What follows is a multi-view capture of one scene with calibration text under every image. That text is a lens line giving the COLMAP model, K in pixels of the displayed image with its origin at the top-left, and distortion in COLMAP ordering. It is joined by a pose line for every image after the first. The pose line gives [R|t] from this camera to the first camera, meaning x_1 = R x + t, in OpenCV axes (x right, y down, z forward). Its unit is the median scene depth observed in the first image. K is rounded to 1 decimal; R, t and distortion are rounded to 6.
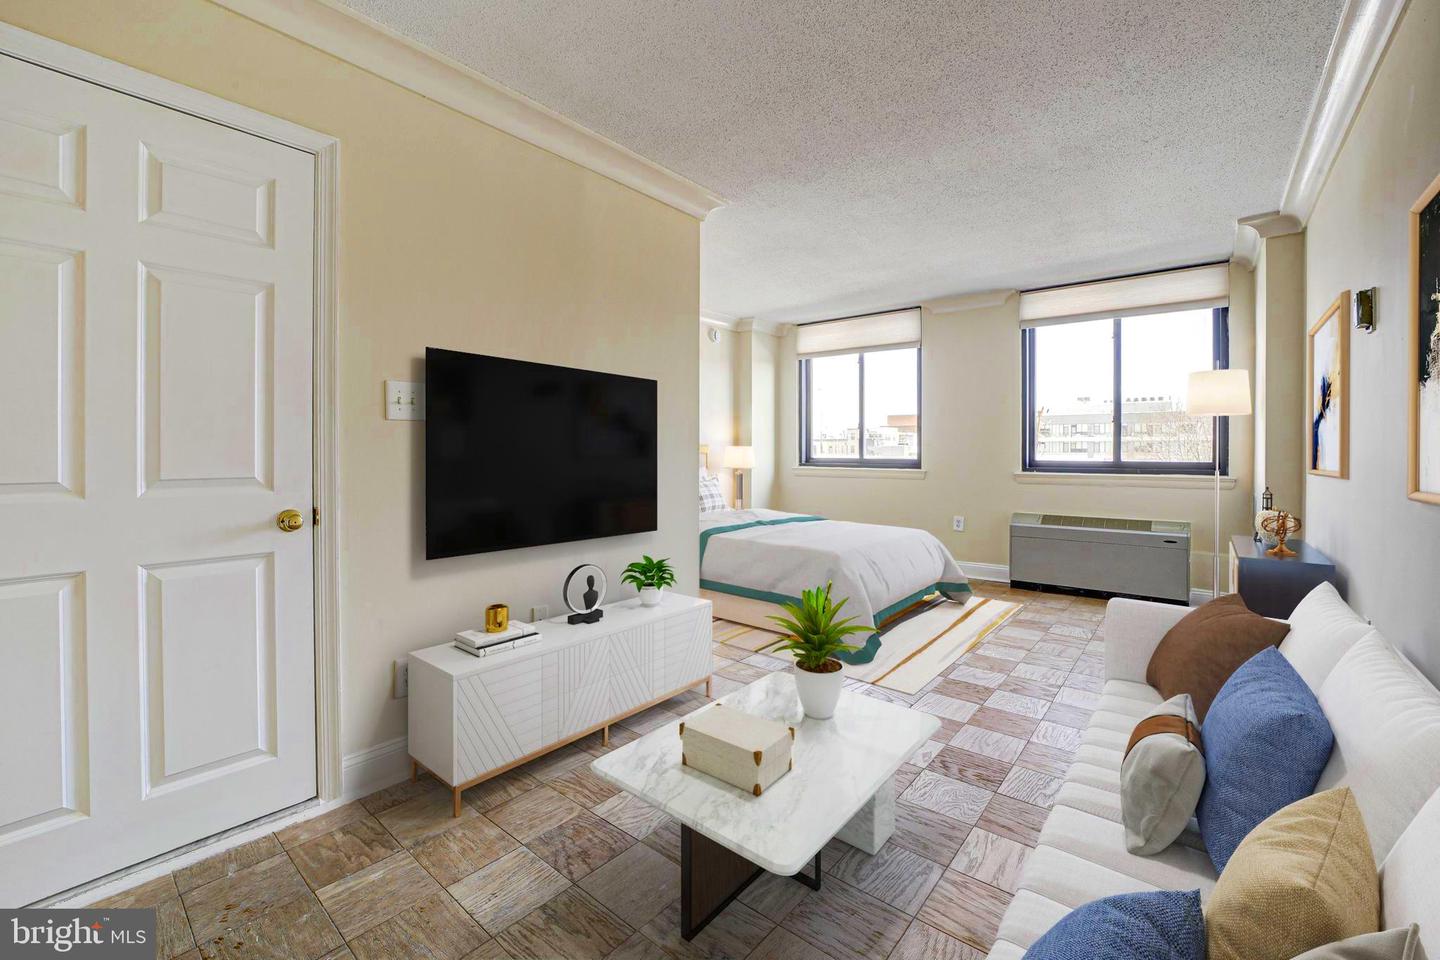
lens RADIAL K [[590.5, 0, 635.4], [0, 590.5, 452.0], [0, 0, 1]] dist [-0.021639, 0.000498]
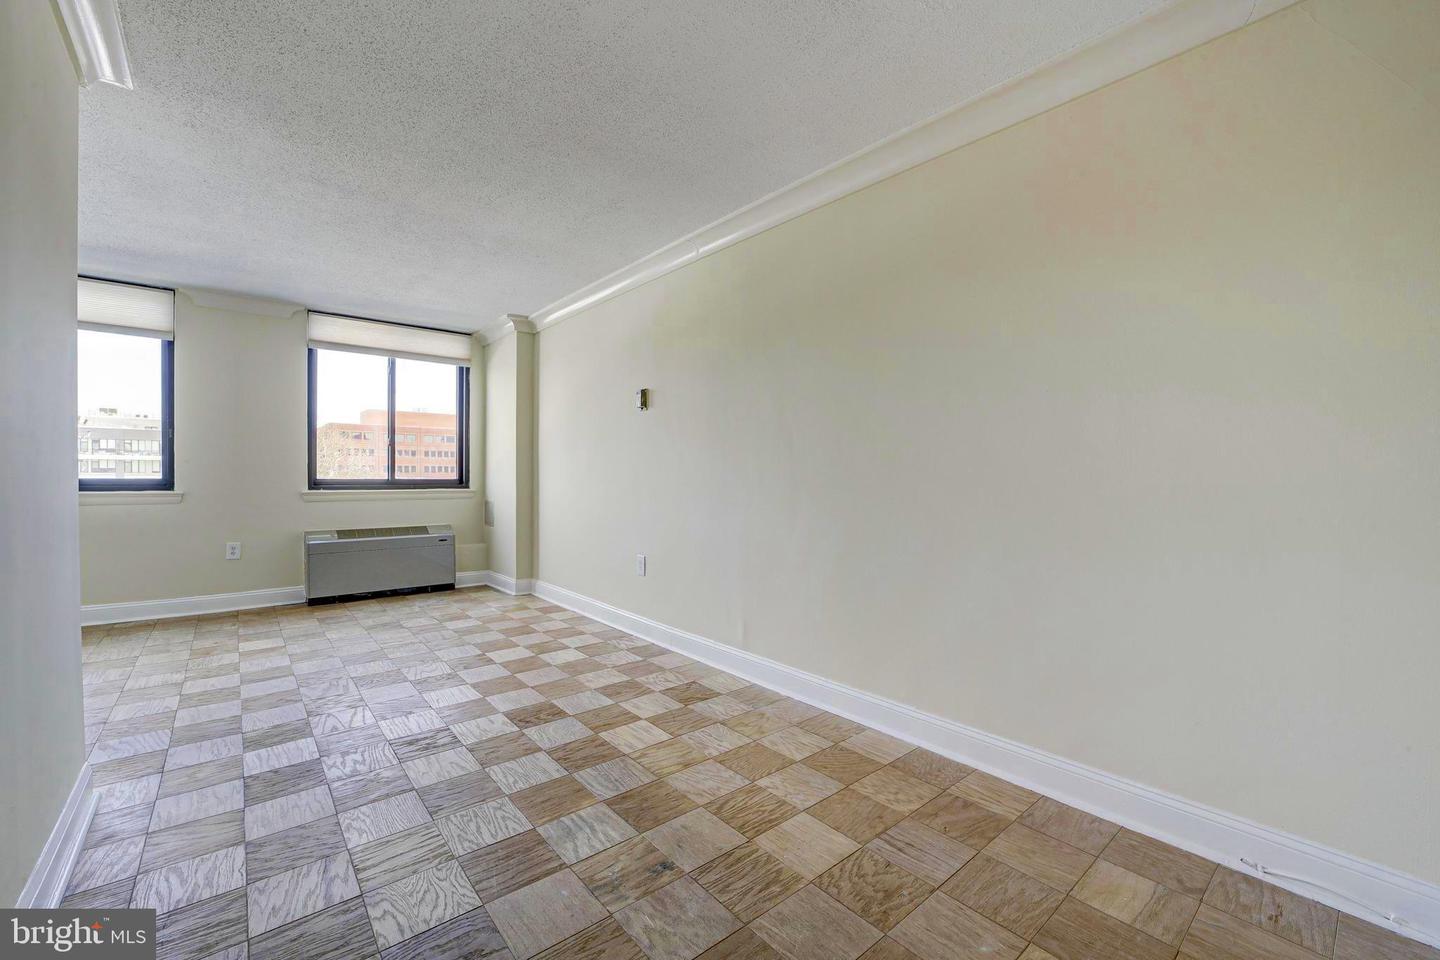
lens RADIAL K [[590.5, 0, 730.3], [0, 590.5, 488.0], [0, 0, 1]] dist [-0.021639, 0.000498]
pose [[0.115544, -0.021415, 0.993071, -0.303809], [-0.006269, 0.999732, 0.022288, 0.003729], [-0.993283, -0.008801, 0.115379, 0.198023]]
